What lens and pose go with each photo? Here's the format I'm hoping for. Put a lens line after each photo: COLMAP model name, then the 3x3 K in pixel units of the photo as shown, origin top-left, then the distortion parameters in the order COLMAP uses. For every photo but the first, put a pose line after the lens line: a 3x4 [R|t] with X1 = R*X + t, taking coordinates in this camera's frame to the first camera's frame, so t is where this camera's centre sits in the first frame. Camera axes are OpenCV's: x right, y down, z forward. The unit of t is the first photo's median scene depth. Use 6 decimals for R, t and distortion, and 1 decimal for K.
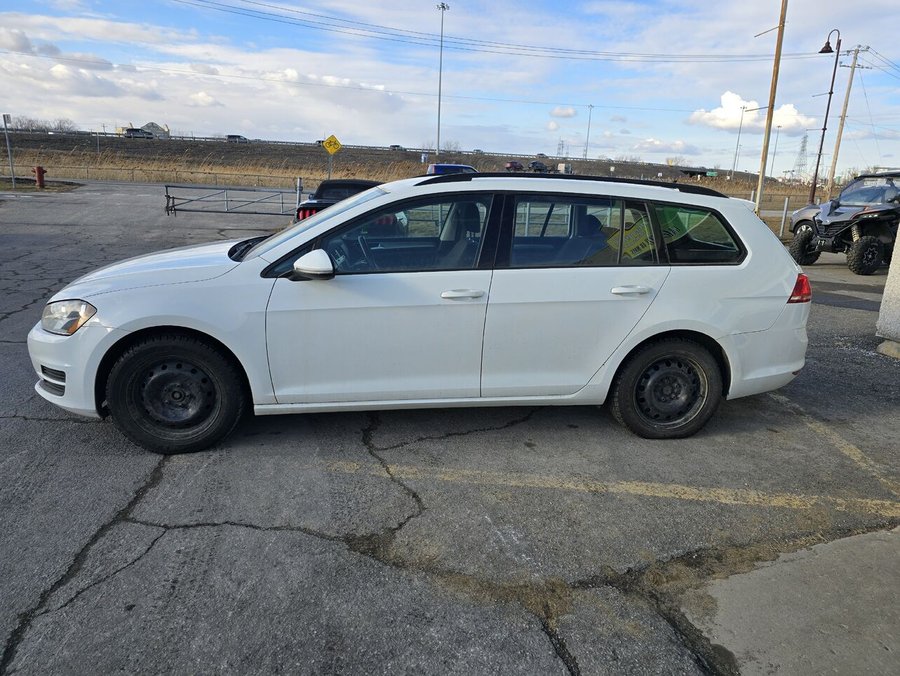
lens RADIAL K [[613.3, 0, 442.2], [0, 613.3, 335.4], [0, 0, 1]] dist [0.059717, -0.047394]
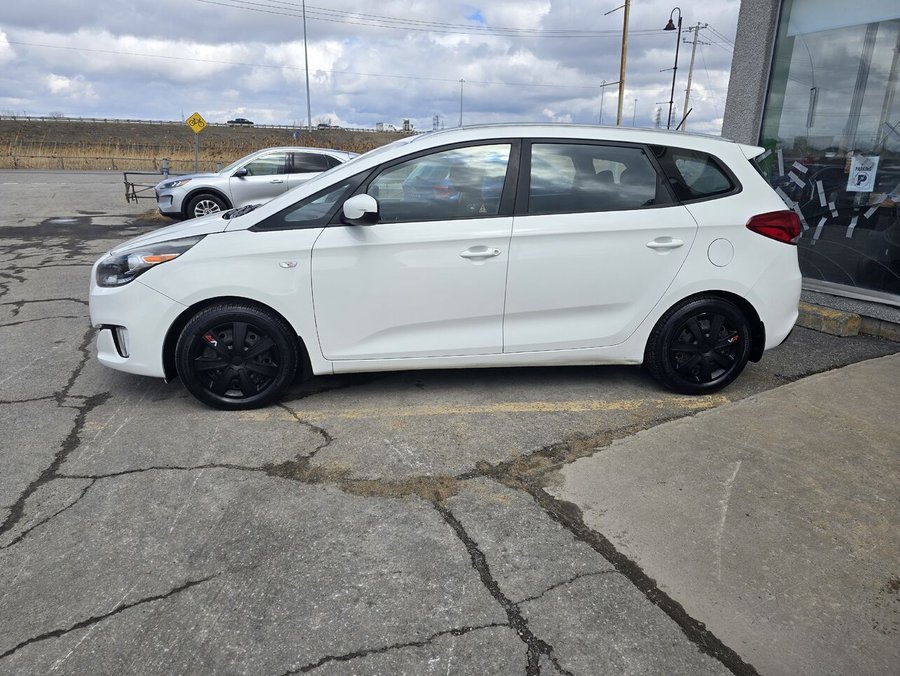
lens RADIAL K [[613.3, 0, 442.2], [0, 613.3, 335.4], [0, 0, 1]] dist [0.059717, -0.047394]
pose [[0.981290, -0.077608, 0.176203, -0.014582], [0.071408, 0.996593, 0.041269, 0.056644], [-0.178805, -0.027914, 0.983488, -0.192992]]
